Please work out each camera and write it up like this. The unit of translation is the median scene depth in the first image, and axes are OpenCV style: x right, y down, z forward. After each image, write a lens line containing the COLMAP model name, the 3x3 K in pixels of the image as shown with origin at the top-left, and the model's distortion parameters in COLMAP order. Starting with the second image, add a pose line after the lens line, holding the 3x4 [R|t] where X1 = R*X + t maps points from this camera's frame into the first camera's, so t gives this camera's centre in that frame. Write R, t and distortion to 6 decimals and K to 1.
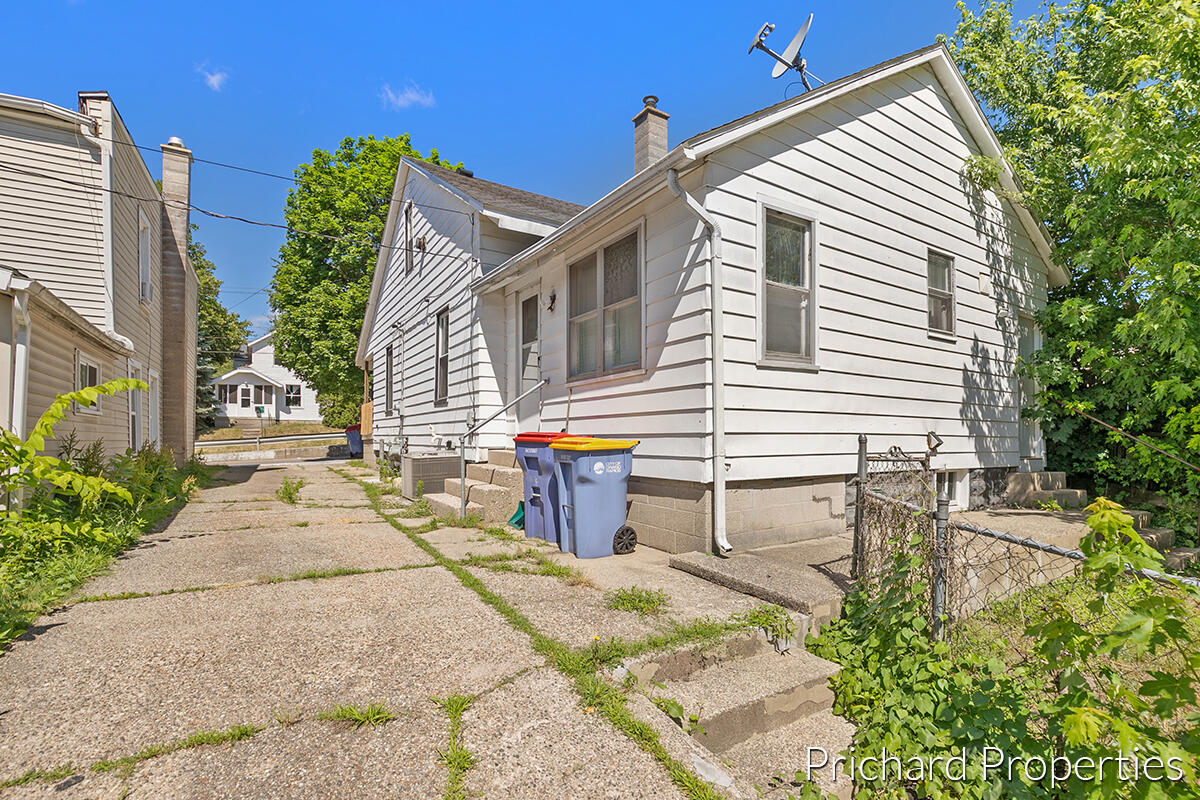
lens RADIAL K [[565.5, 0, 600.0], [0, 565.5, 432.4], [0, 0, 1]] dist [0.000685, 0.000108]
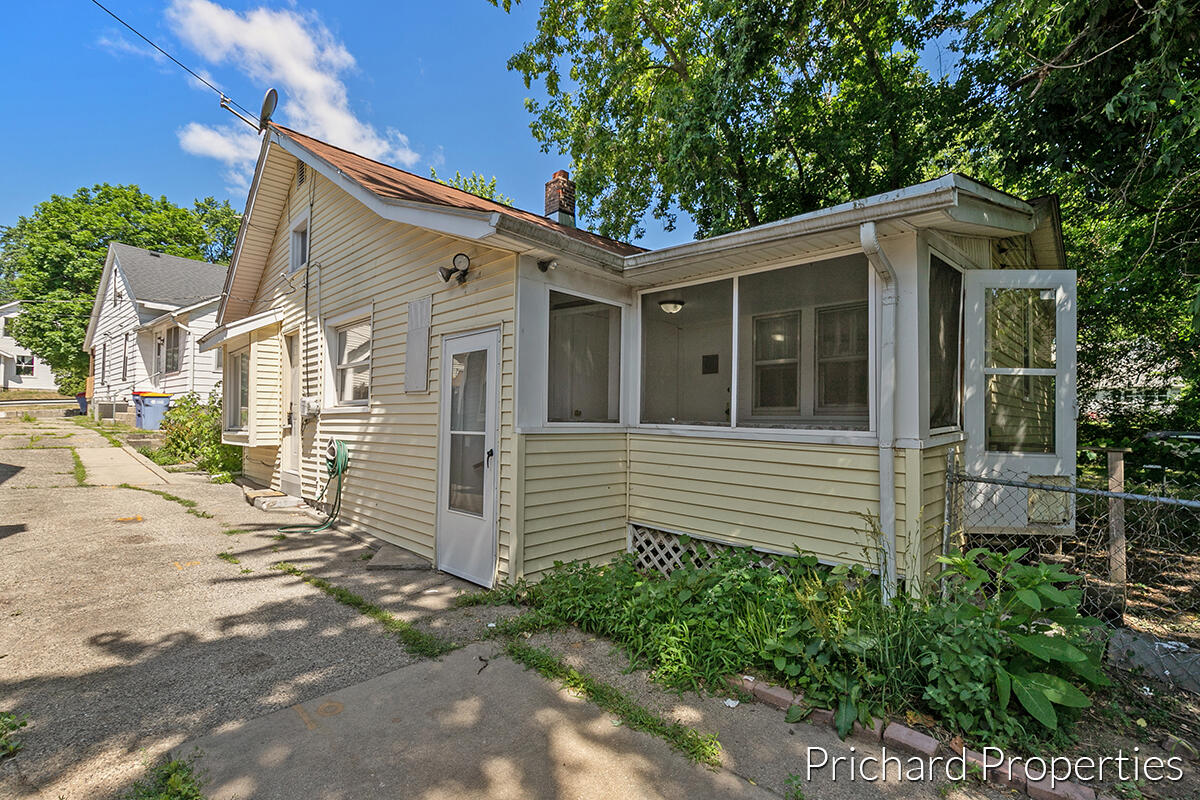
lens RADIAL K [[545.3, 0, 600.0], [0, 545.3, 400.0], [0, 0, 1]] dist [0.000670, -0.000115]
pose [[0.949068, 0.018454, 0.314529, 0.383168], [-0.011836, 0.999667, -0.022938, 0.024810], [-0.314848, 0.018047, 0.948971, -0.736977]]
